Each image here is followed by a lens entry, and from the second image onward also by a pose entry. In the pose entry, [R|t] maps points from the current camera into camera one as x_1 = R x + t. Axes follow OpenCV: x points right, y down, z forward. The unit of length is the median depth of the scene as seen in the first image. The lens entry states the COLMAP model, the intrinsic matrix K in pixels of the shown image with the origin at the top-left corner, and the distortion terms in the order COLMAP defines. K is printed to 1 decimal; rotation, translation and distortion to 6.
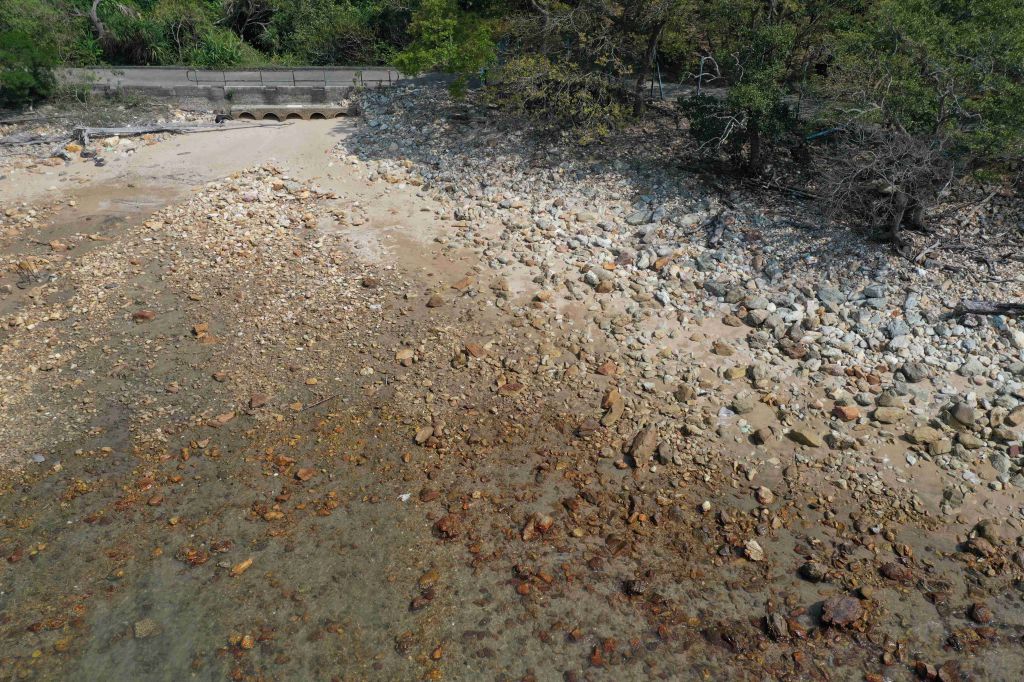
lens RADIAL K [[814.0, 0, 495.2], [0, 814.0, 341.4], [0, 0, 1]] dist [0.000253, -0.009500]
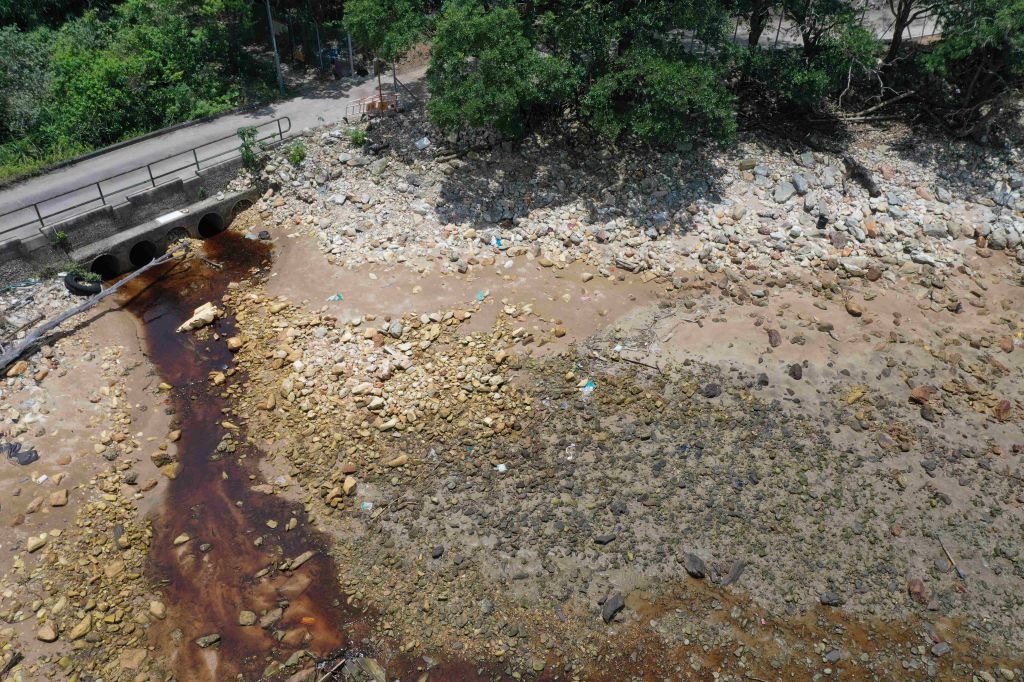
lens RADIAL K [[814.0, 0, 510.1], [0, 814.0, 341.0], [0, 0, 1]] dist [0.000253, -0.009500]
pose [[0.664827, -0.445327, 0.599740, -0.840780], [0.386863, 0.892072, 0.233546, -0.427846], [-0.639016, 0.076749, 0.765355, 0.626184]]
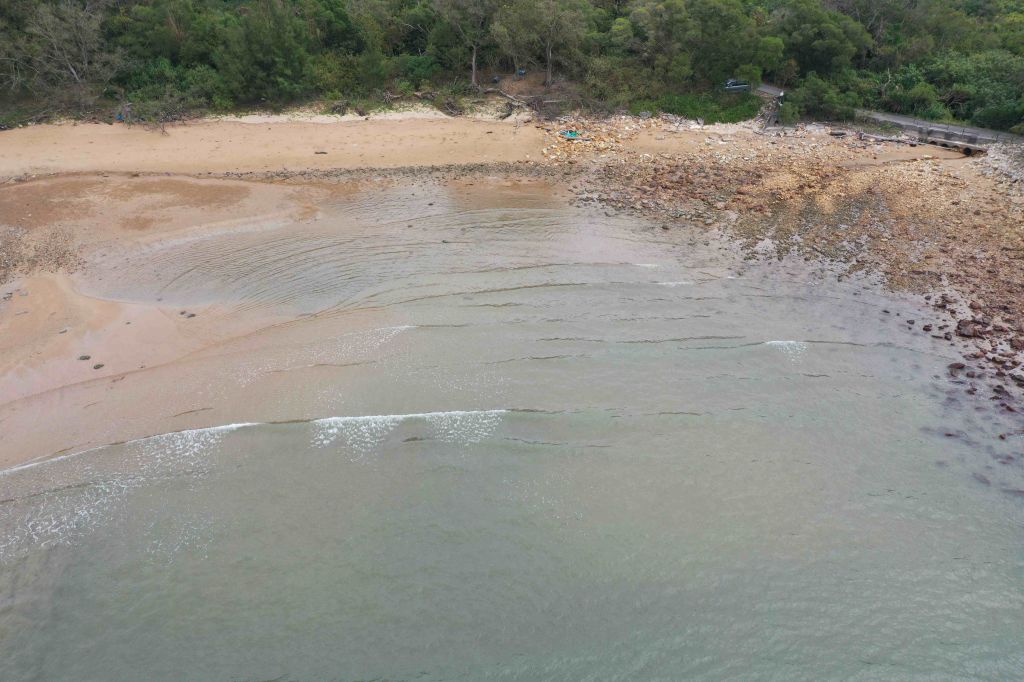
lens RADIAL K [[814.0, 0, 510.1], [0, 814.0, 342.9], [0, 0, 1]] dist [0.000253, -0.009500]
pose [[0.702086, 0.339288, -0.626065, 0.776102], [-0.373655, 0.923963, 0.081704, 0.811116], [0.606182, 0.176569, 0.775478, -2.244400]]
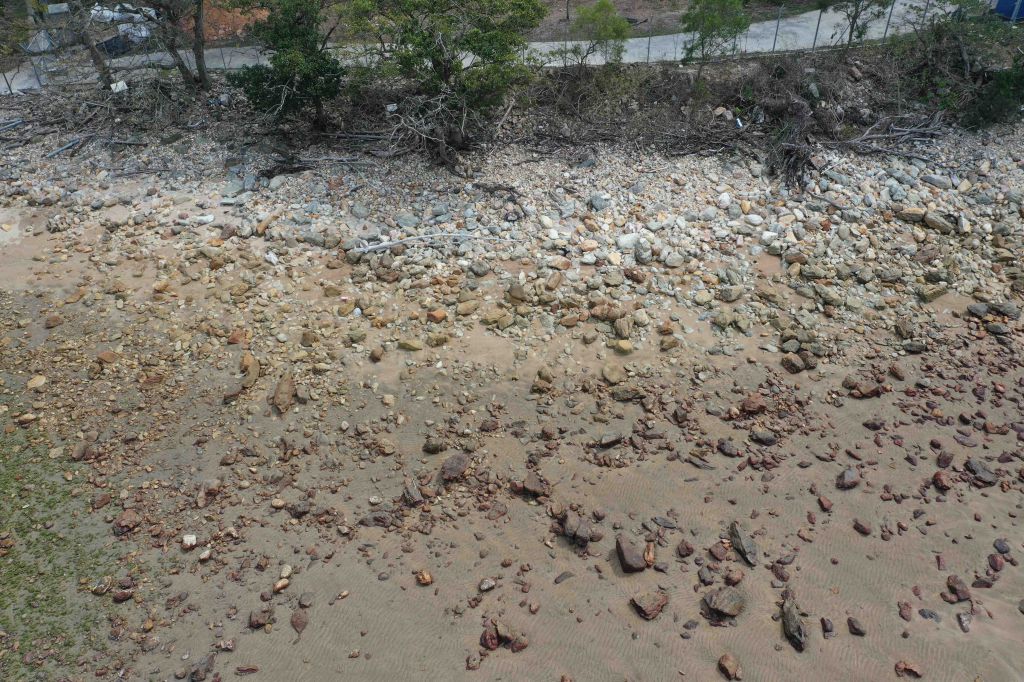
lens RADIAL K [[814.0, 0, 506.1], [0, 814.0, 341.3], [0, 0, 1]] dist [0.000253, -0.009500]
pose [[0.880584, -0.298979, 0.367672, 0.049346], [0.264538, 0.953854, 0.142068, -0.021913], [-0.393181, -0.027840, 0.919040, -0.172259]]
